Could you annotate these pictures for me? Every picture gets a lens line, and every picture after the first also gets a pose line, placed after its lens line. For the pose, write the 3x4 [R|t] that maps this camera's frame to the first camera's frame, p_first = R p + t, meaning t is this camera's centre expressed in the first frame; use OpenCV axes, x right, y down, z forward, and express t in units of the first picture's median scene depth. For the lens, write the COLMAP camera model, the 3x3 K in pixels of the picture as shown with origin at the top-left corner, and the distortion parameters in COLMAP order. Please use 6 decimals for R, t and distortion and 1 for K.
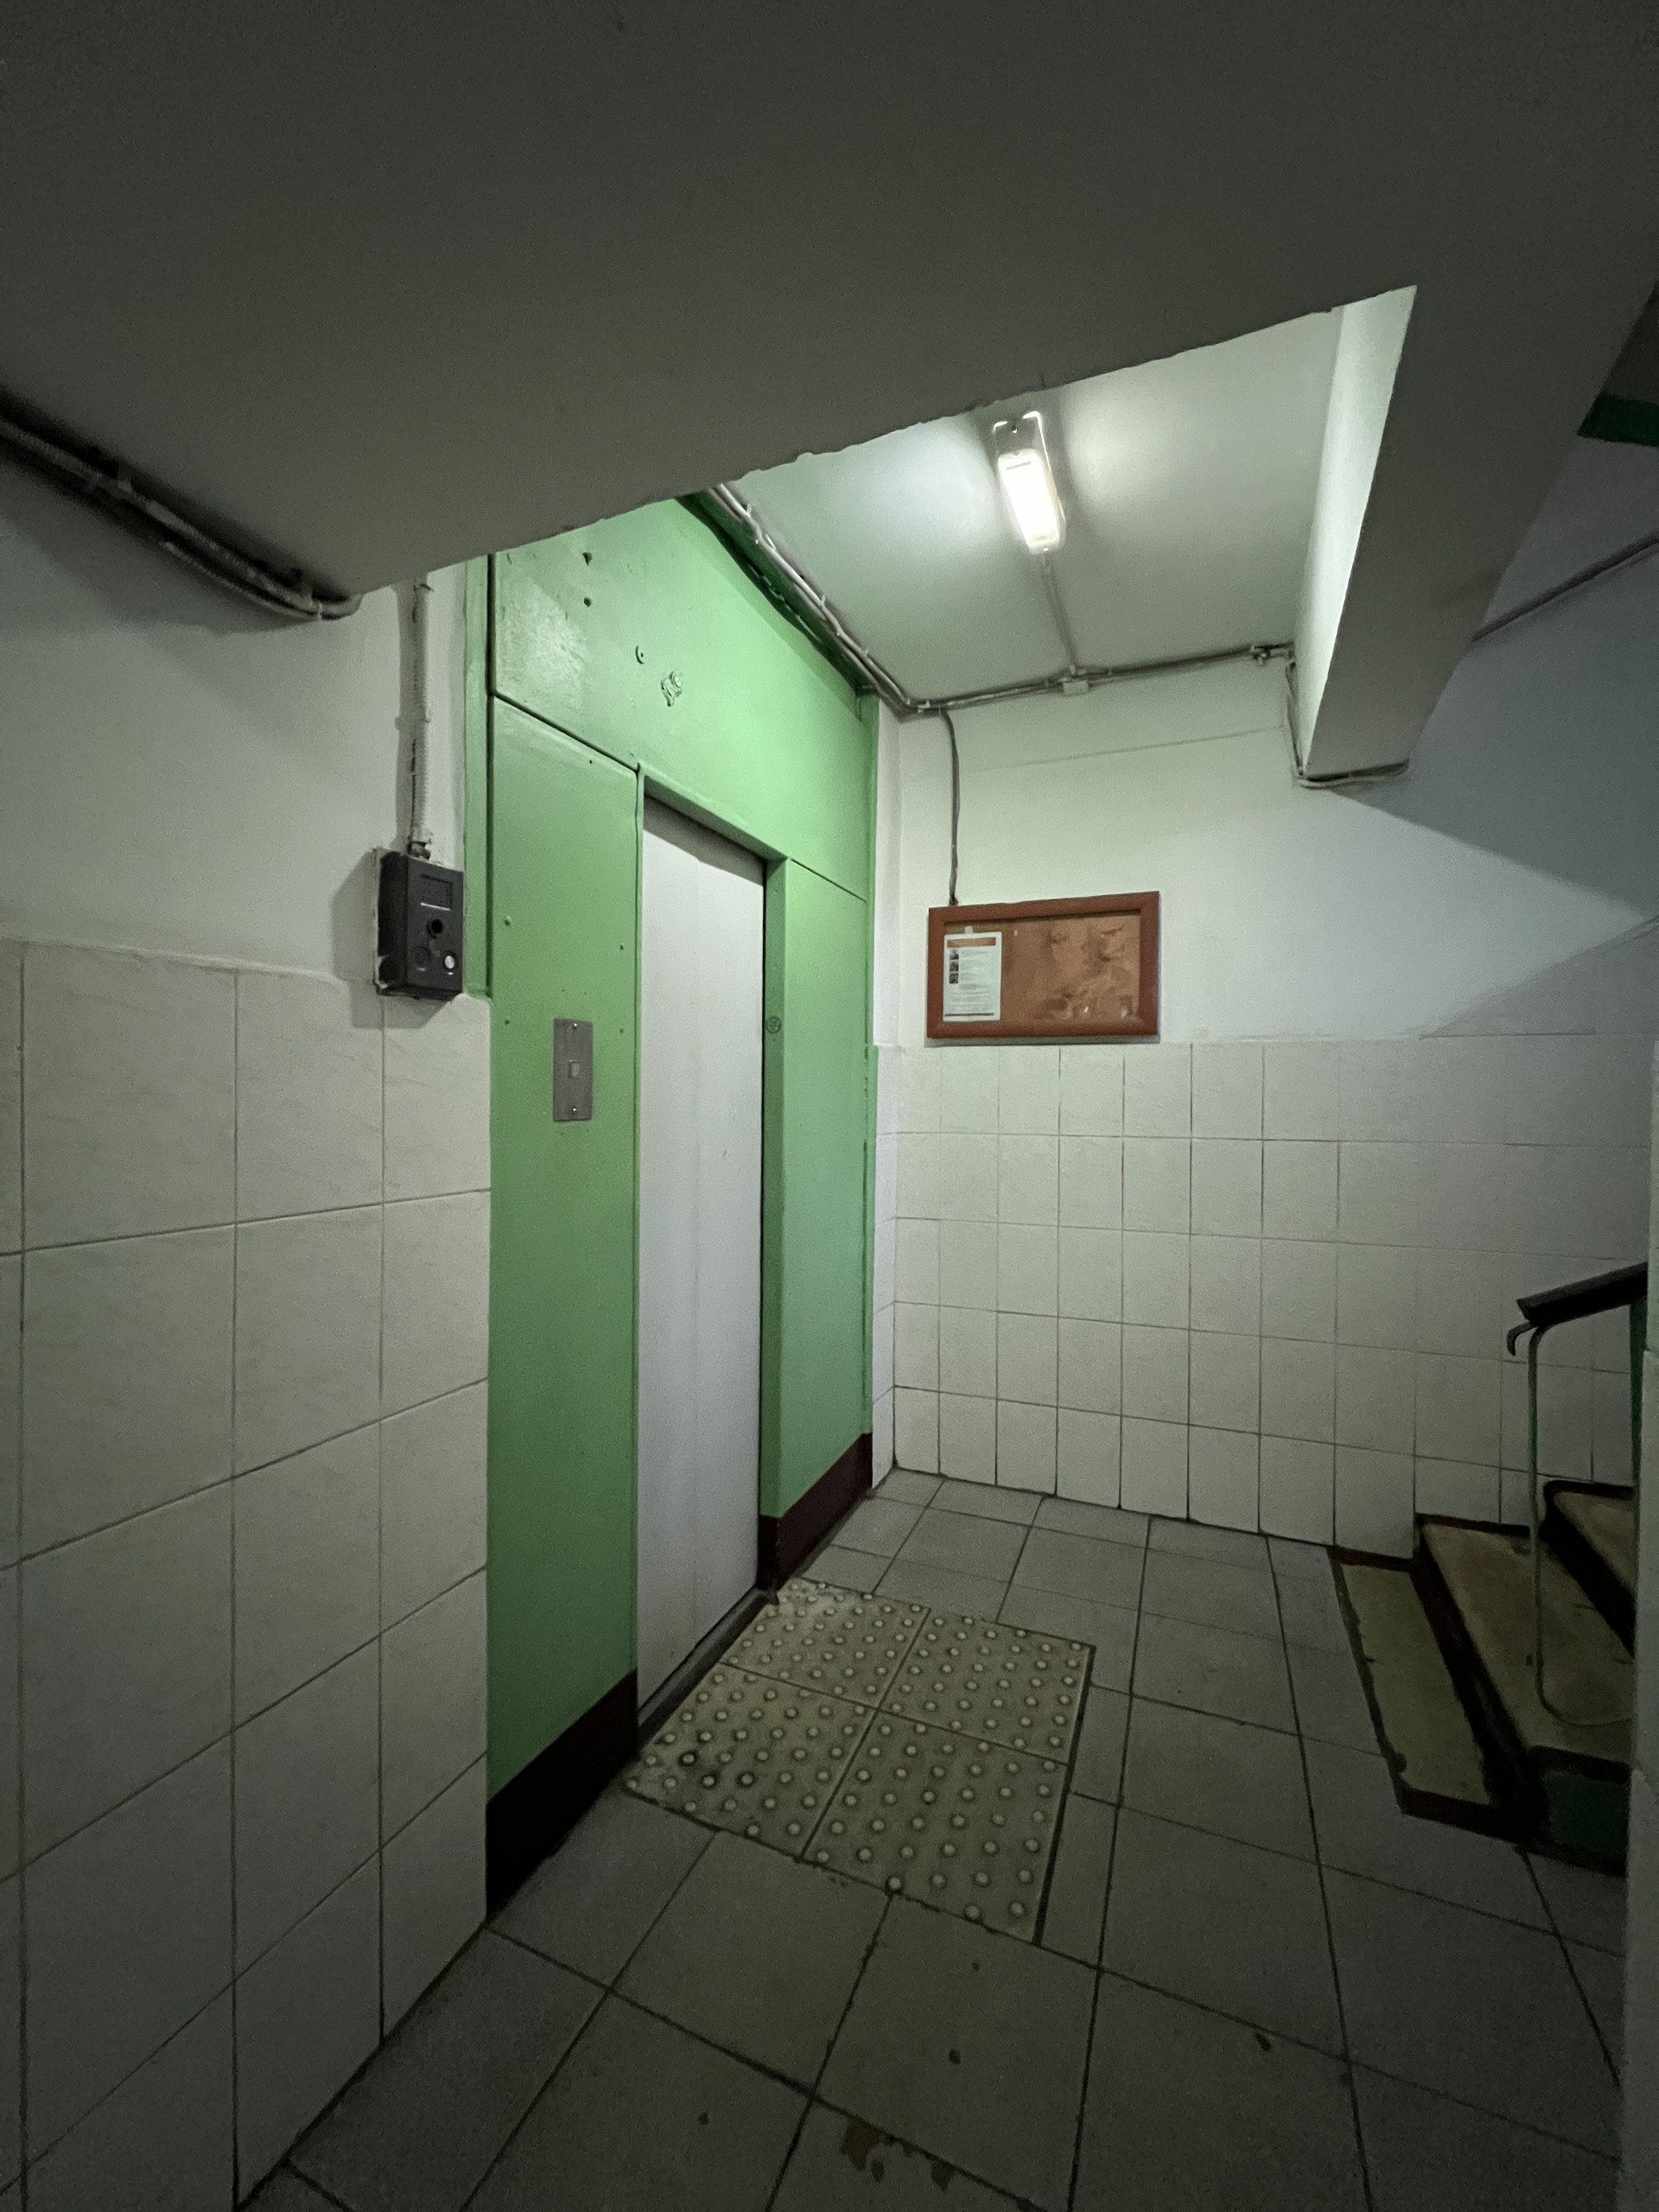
lens RADIAL K [[876.2, 0, 830.6], [0, 876.2, 1103.3], [0, 0, 1]] dist [0.000334, 0.000048]
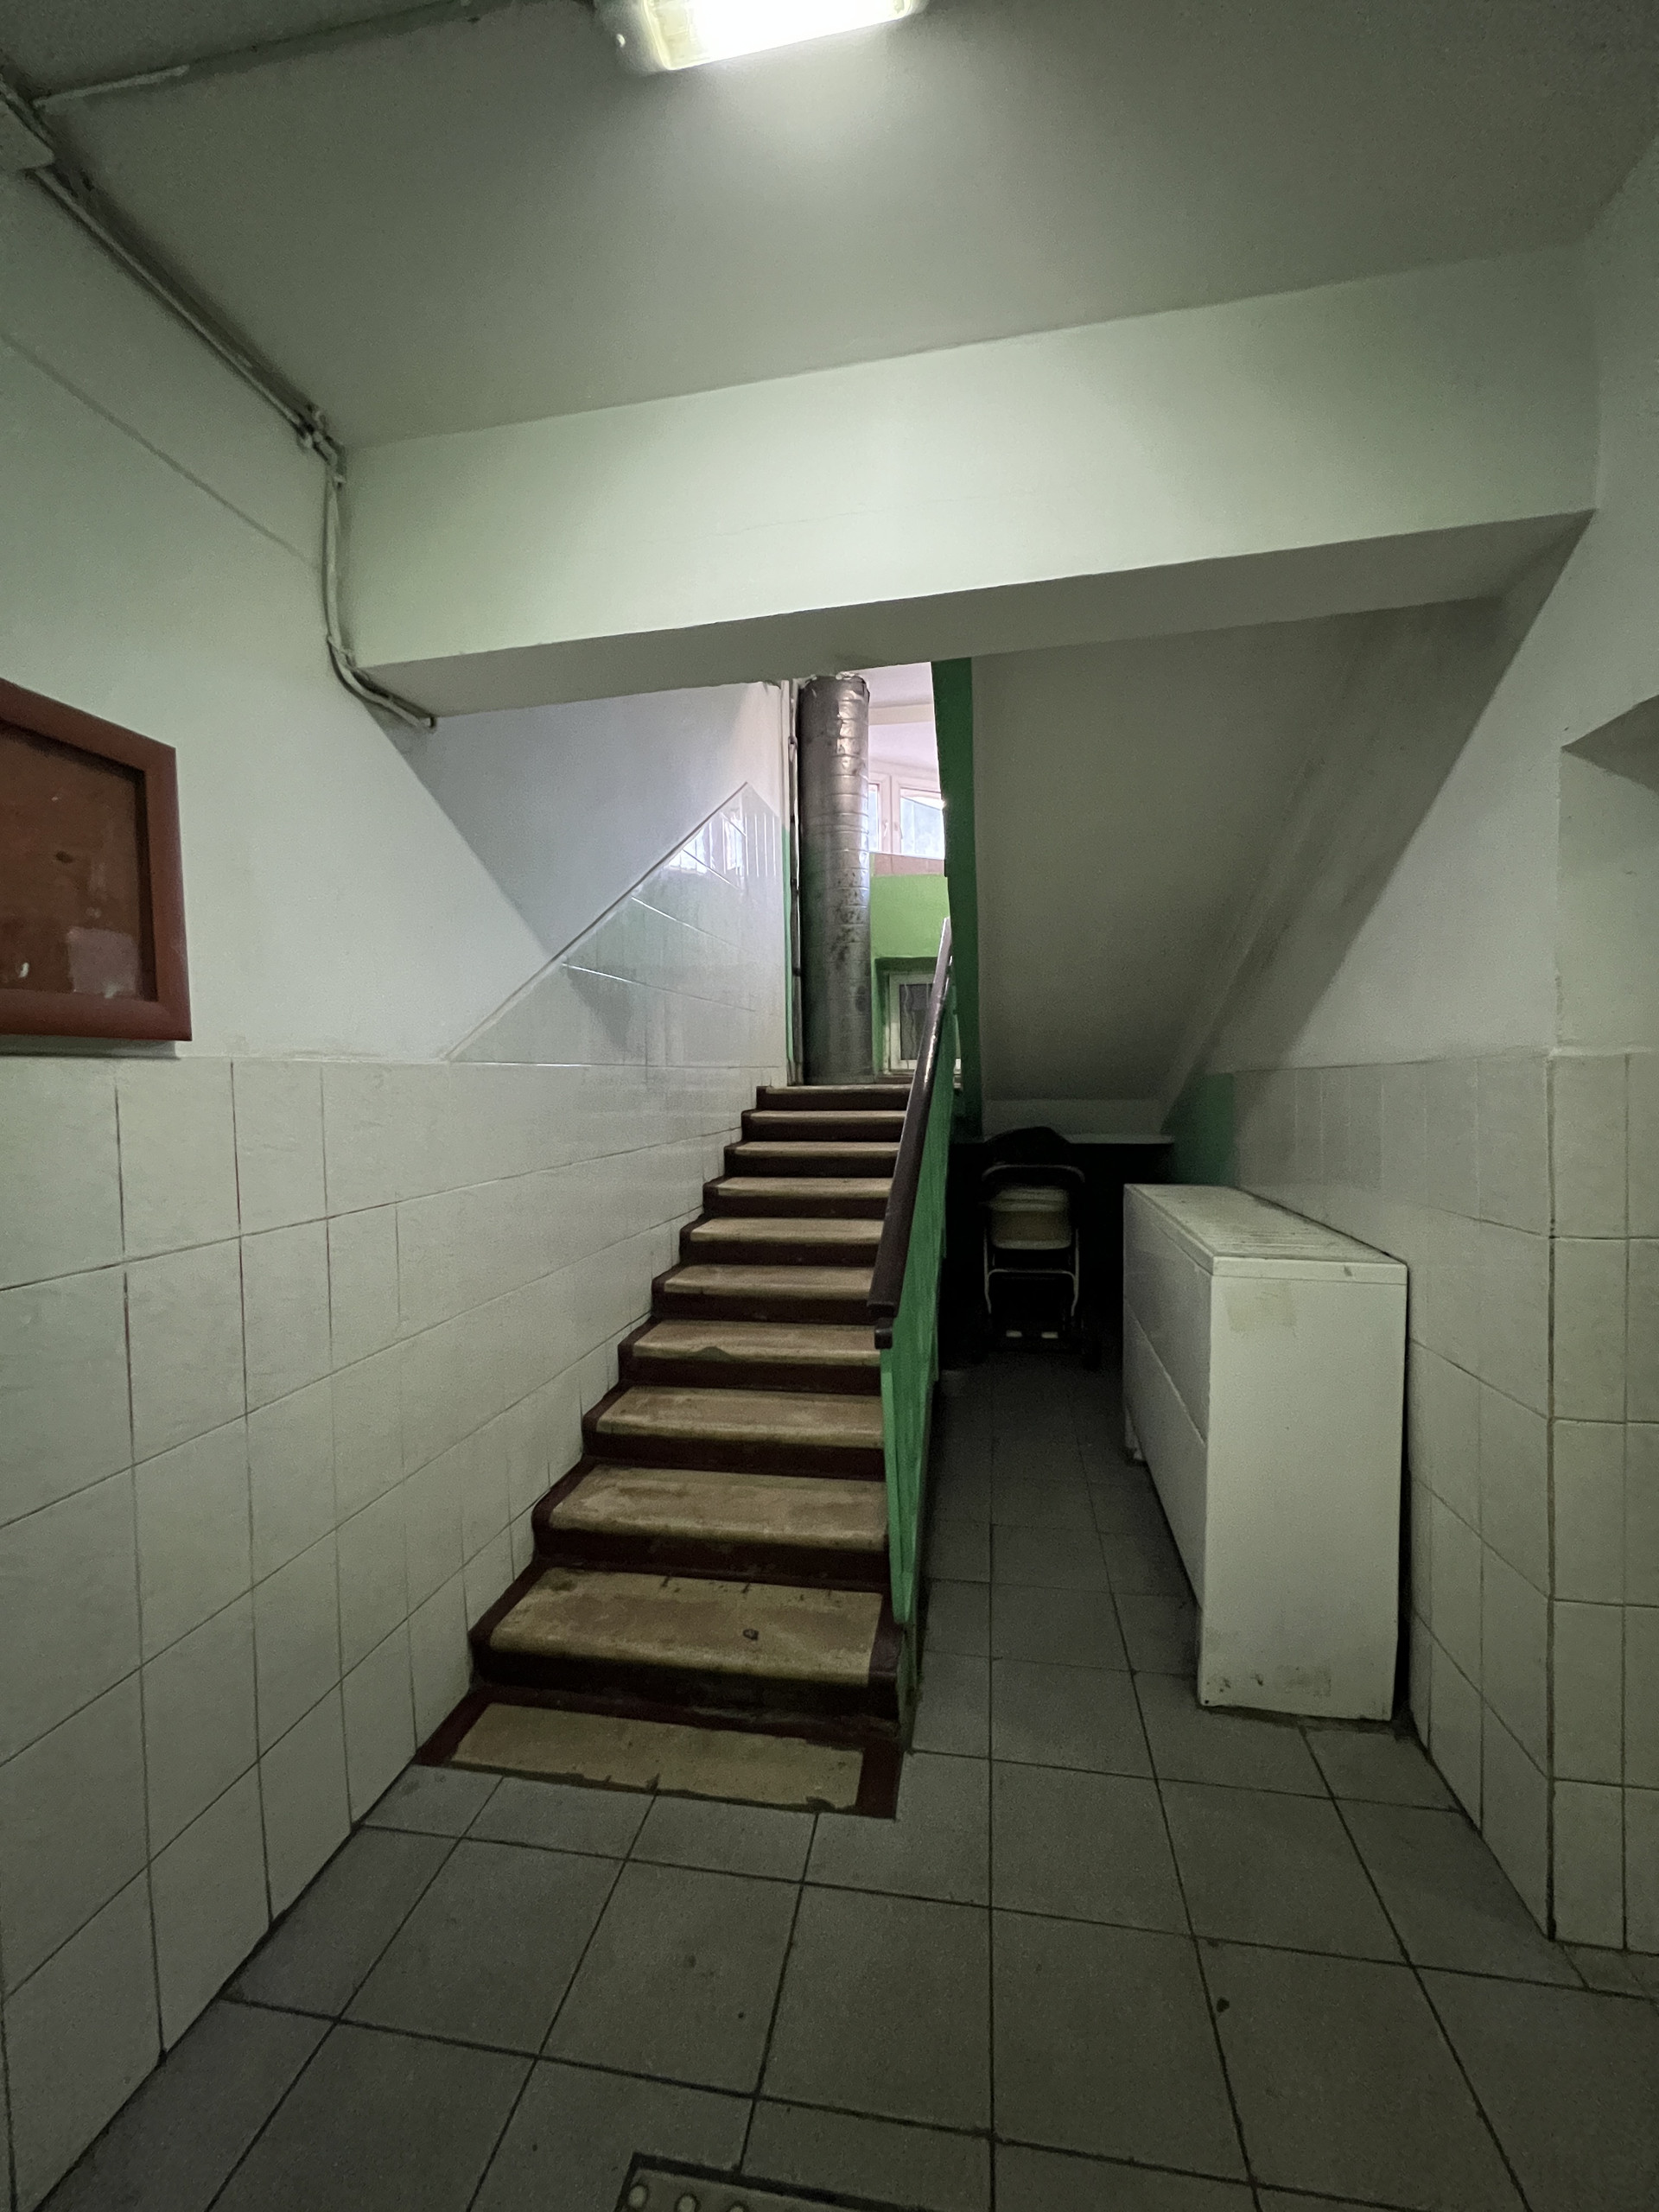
lens RADIAL K [[882.3, 0, 831.9], [0, 882.3, 1100.7], [0, 0, 1]] dist [-0.004940, 0.001306]
pose [[-0.236537, -0.025330, 0.971292, -0.210612], [0.021176, 0.999288, 0.031217, -0.055725], [-0.971392, 0.027952, -0.235832, 0.817697]]
